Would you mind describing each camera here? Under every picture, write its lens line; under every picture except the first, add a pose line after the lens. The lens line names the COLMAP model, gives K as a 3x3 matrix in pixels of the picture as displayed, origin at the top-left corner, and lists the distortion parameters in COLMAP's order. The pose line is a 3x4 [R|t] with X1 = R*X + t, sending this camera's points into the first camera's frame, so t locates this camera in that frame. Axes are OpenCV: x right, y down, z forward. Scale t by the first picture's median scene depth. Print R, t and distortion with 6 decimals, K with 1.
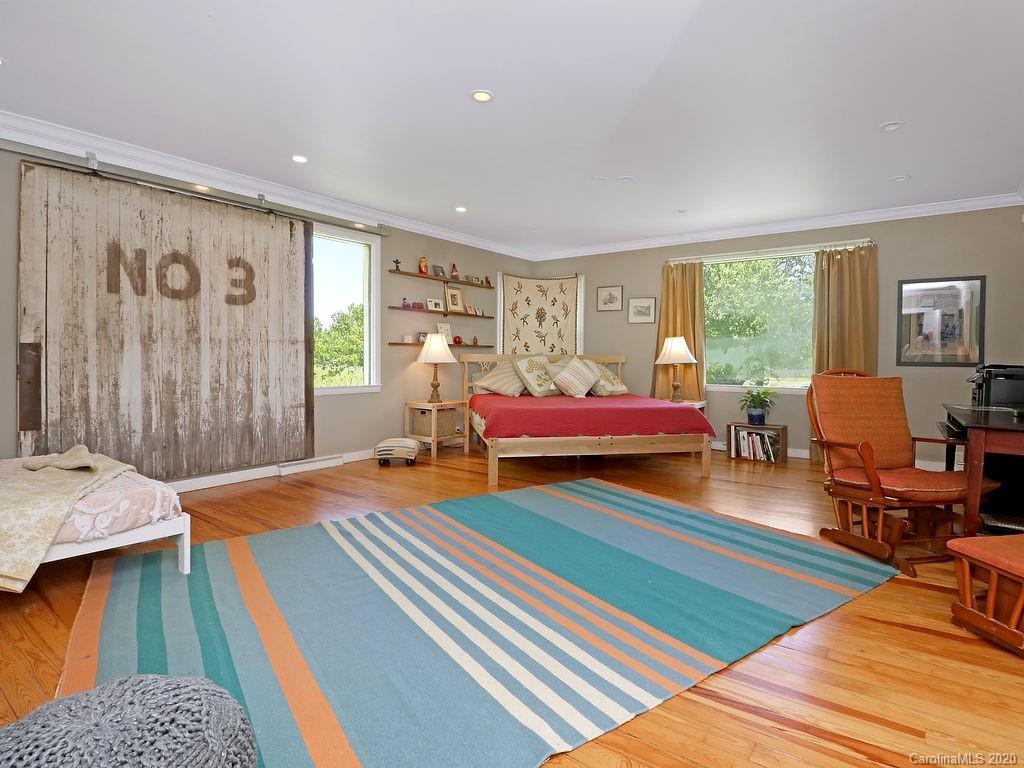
lens RADIAL K [[563.8, 0, 512.5], [0, 563.8, 376.6], [0, 0, 1]] dist [0.035714, -0.001647]
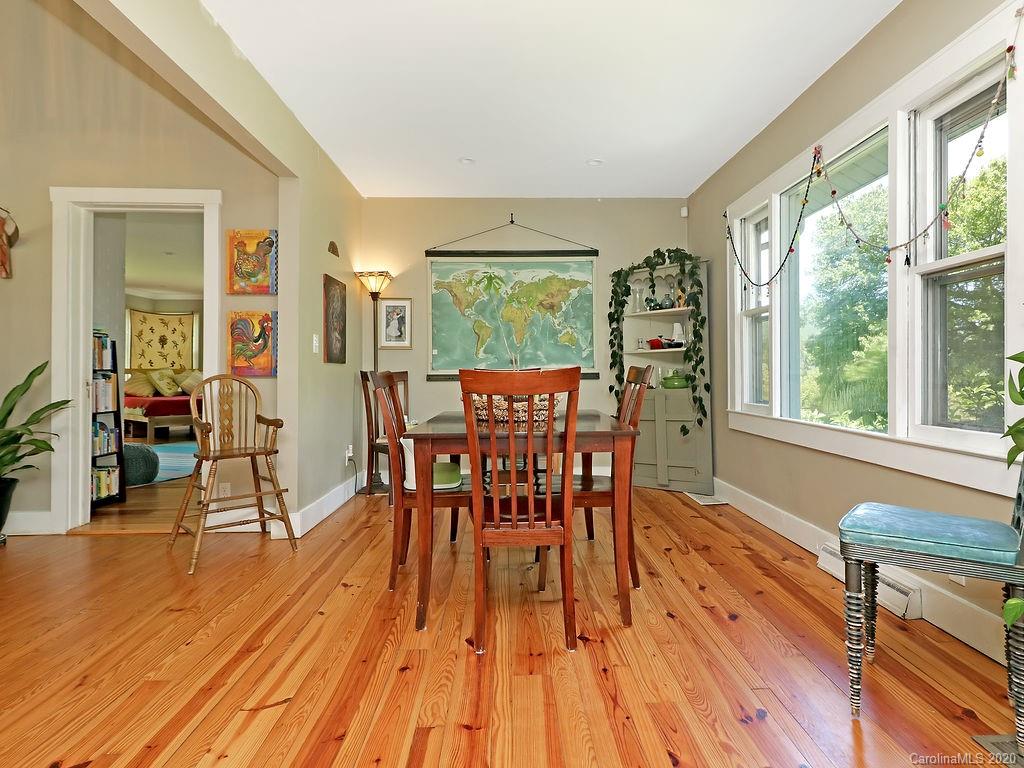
lens RADIAL K [[563.8, 0, 514.4], [0, 563.8, 378.2], [0, 0, 1]] dist [0.035714, -0.001647]
pose [[0.799279, -0.004416, 0.600945, -0.155563], [0.016832, 0.999745, -0.015040, 0.029554], [-0.600725, 0.022136, 0.799149, -0.954936]]
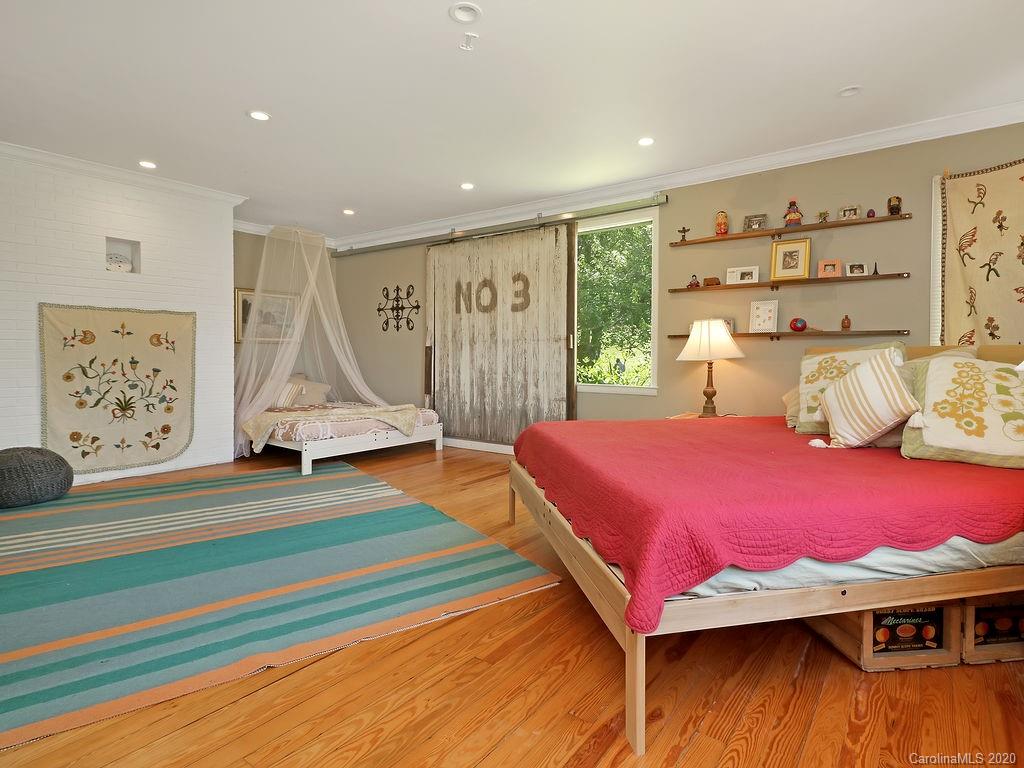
lens RADIAL K [[563.8, 0, 512.4], [0, 563.8, 377.9], [0, 0, 1]] dist [0.035714, -0.001647]
pose [[-0.004177, 0.031808, -0.999485, 0.701495], [-0.041821, 0.998614, 0.031956, -0.019749], [0.999116, 0.041932, -0.002841, 0.942553]]
